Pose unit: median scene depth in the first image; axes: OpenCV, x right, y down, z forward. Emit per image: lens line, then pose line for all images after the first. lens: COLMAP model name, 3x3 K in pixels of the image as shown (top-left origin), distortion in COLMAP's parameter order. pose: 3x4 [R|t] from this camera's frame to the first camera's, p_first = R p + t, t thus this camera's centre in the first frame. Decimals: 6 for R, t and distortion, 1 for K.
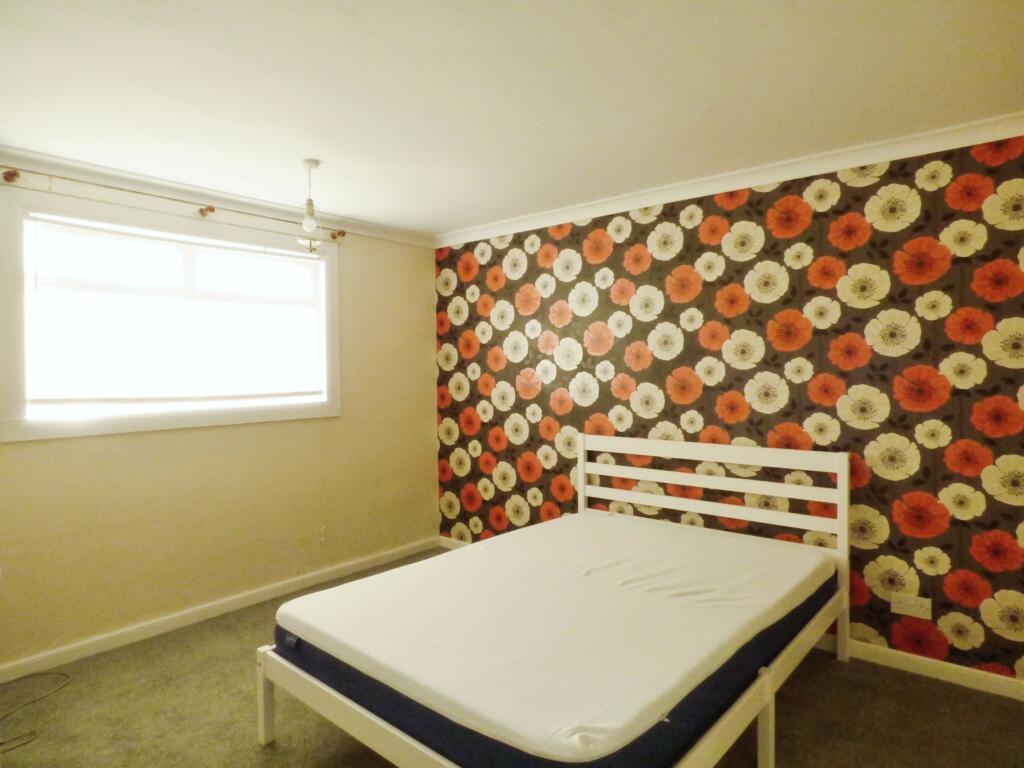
lens RADIAL K [[607.6, 0, 512.4], [0, 607.6, 381.0], [0, 0, 1]] dist [0.018067, 0.000247]
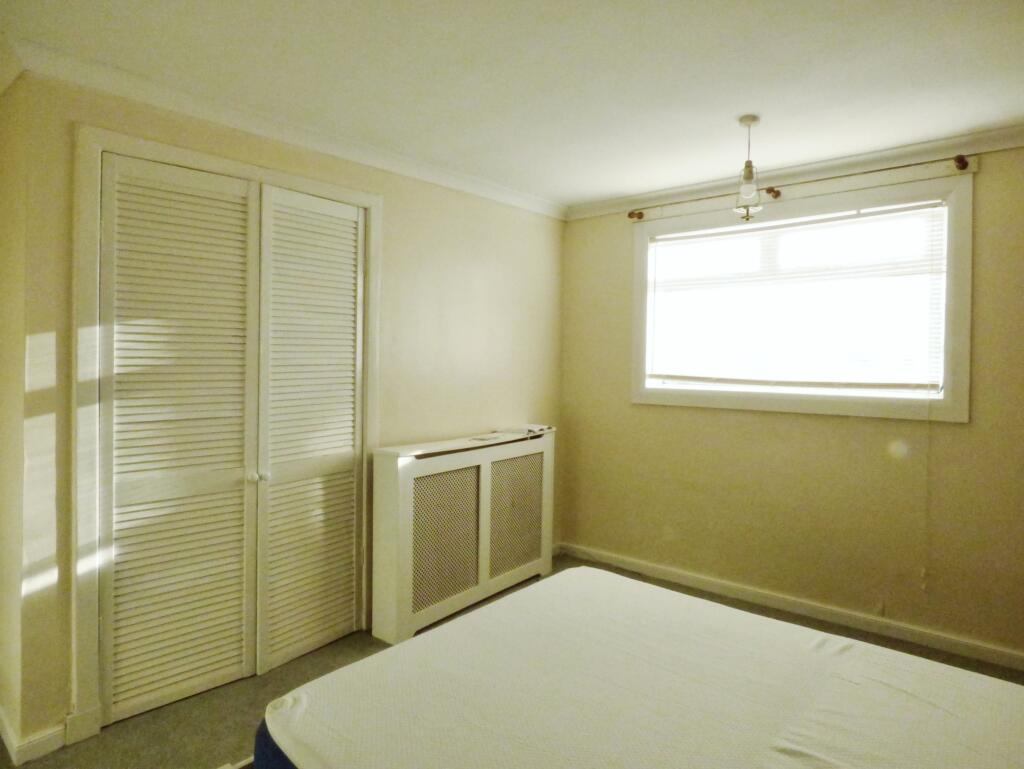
lens RADIAL K [[607.6, 0, 521.8], [0, 607.6, 354.9], [0, 0, 1]] dist [0.018067, 0.000247]
pose [[0.054319, 0.010093, -0.998473, 0.533855], [-0.027198, 0.999593, 0.008625, -0.016438], [0.998153, 0.026688, 0.054571, 0.628062]]
